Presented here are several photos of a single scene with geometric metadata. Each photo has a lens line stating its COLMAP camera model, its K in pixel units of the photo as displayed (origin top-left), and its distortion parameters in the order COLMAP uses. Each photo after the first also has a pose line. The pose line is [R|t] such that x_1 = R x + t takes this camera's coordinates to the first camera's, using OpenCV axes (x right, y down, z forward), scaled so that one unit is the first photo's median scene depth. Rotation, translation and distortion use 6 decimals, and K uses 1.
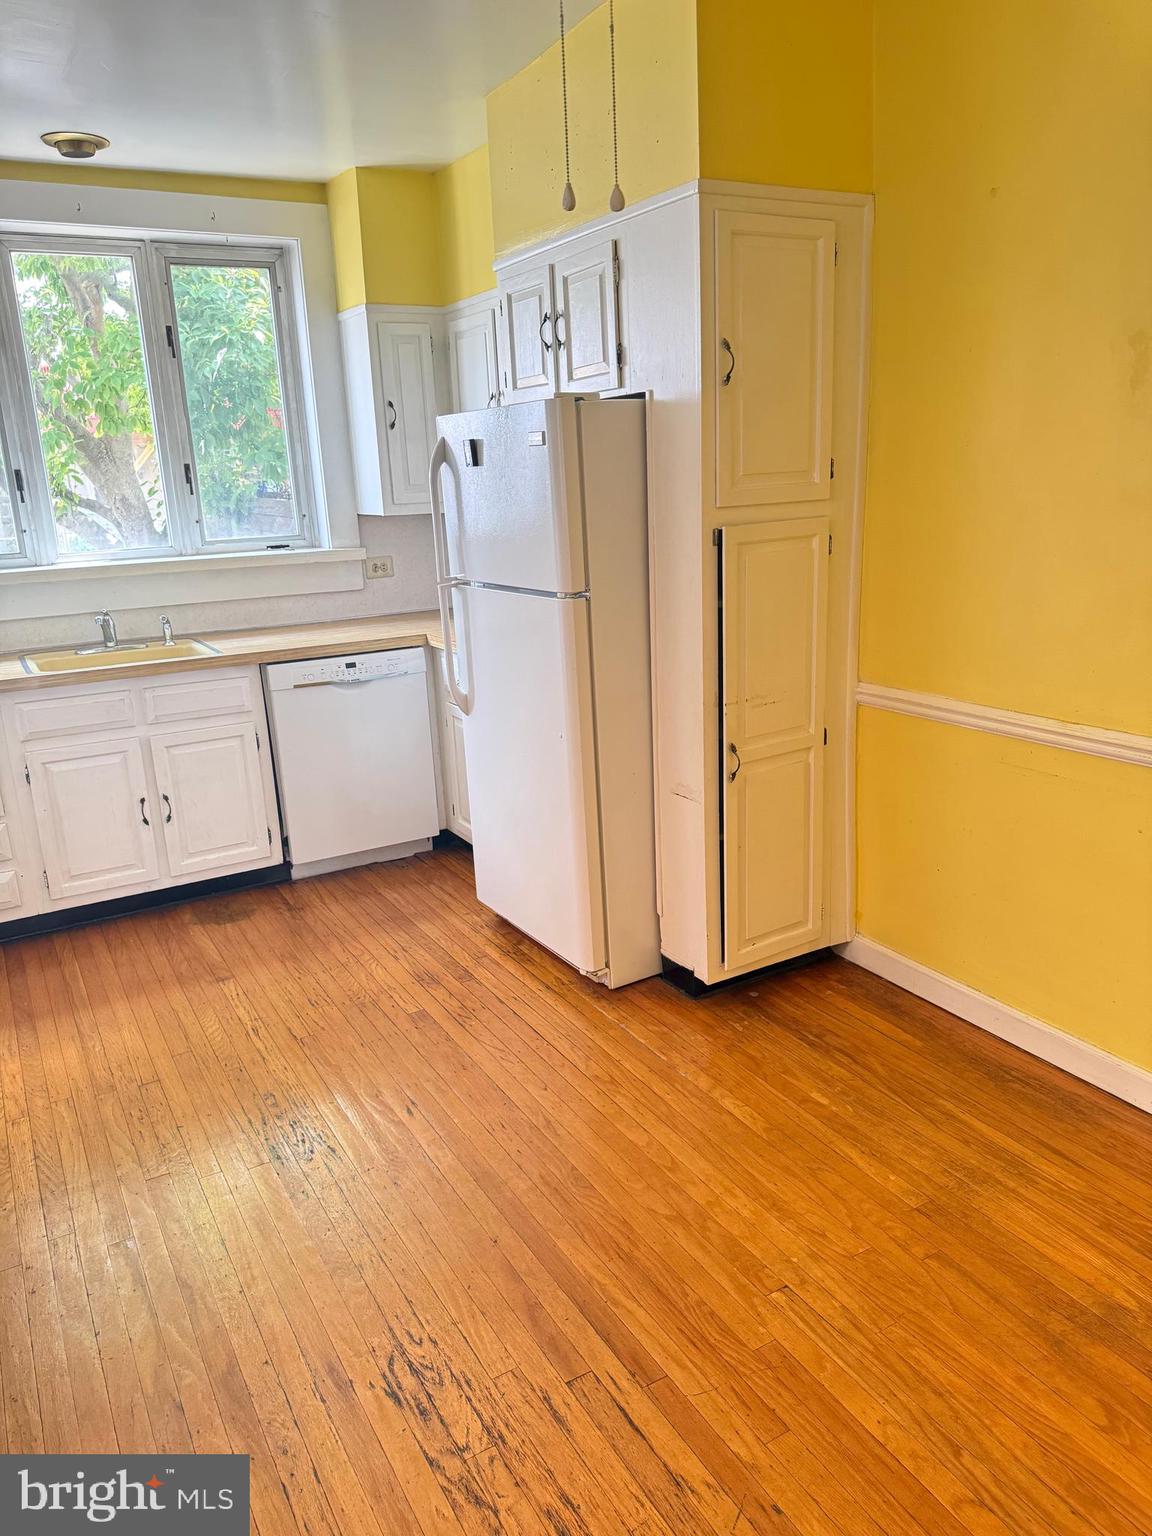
lens RADIAL K [[1091.8, 0, 576.0], [0, 1091.8, 768.0], [0, 0, 1]] dist [0.058568, -0.089316]
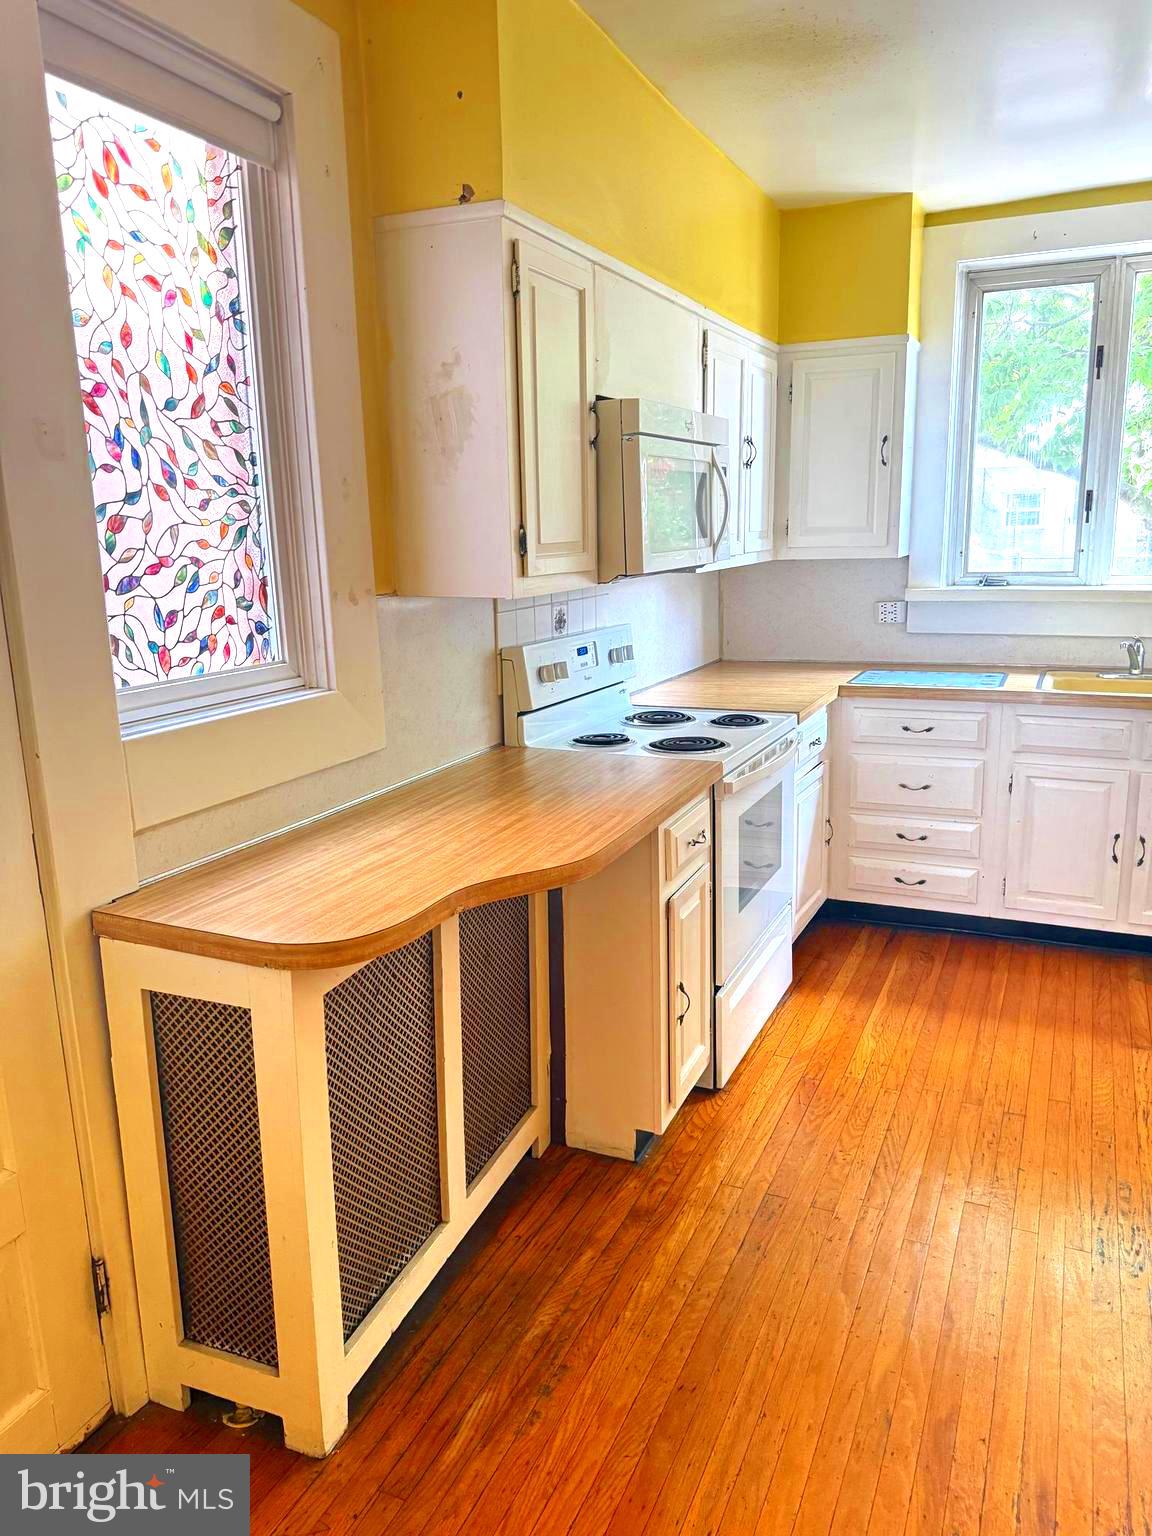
lens RADIAL K [[1089.6, 0, 582.8], [0, 1089.6, 767.6], [0, 0, 1]] dist [0.084791, -0.130822]
pose [[0.586271, 0.203822, -0.784056, 0.076068], [-0.215524, 0.972195, 0.091573, -0.017195], [0.780920, 0.115296, 0.613898, 0.047164]]
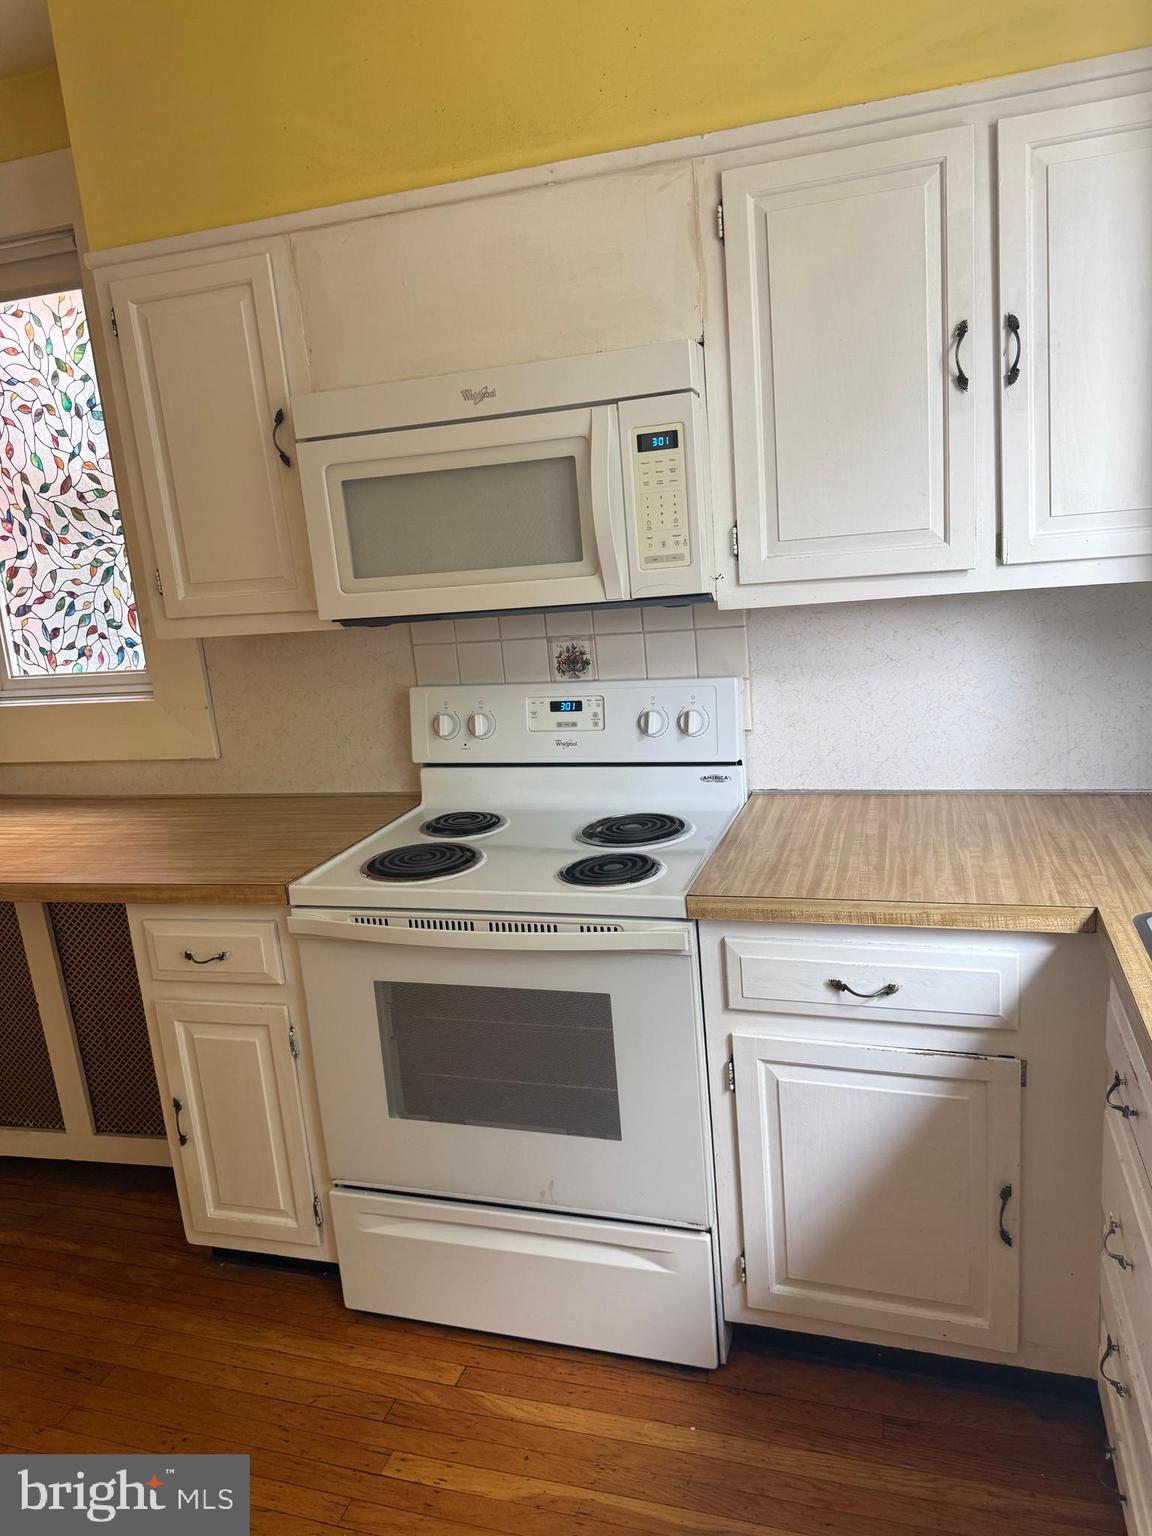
lens RADIAL K [[1063.2, 0, 576.3], [0, 1063.2, 757.9], [0, 0, 1]] dist [0.039872, -0.072283]
pose [[-0.719249, 0.245212, -0.650040, -0.235673], [-0.070717, 0.904943, 0.419615, -0.272916], [0.691144, 0.347776, -0.633539, 1.024960]]
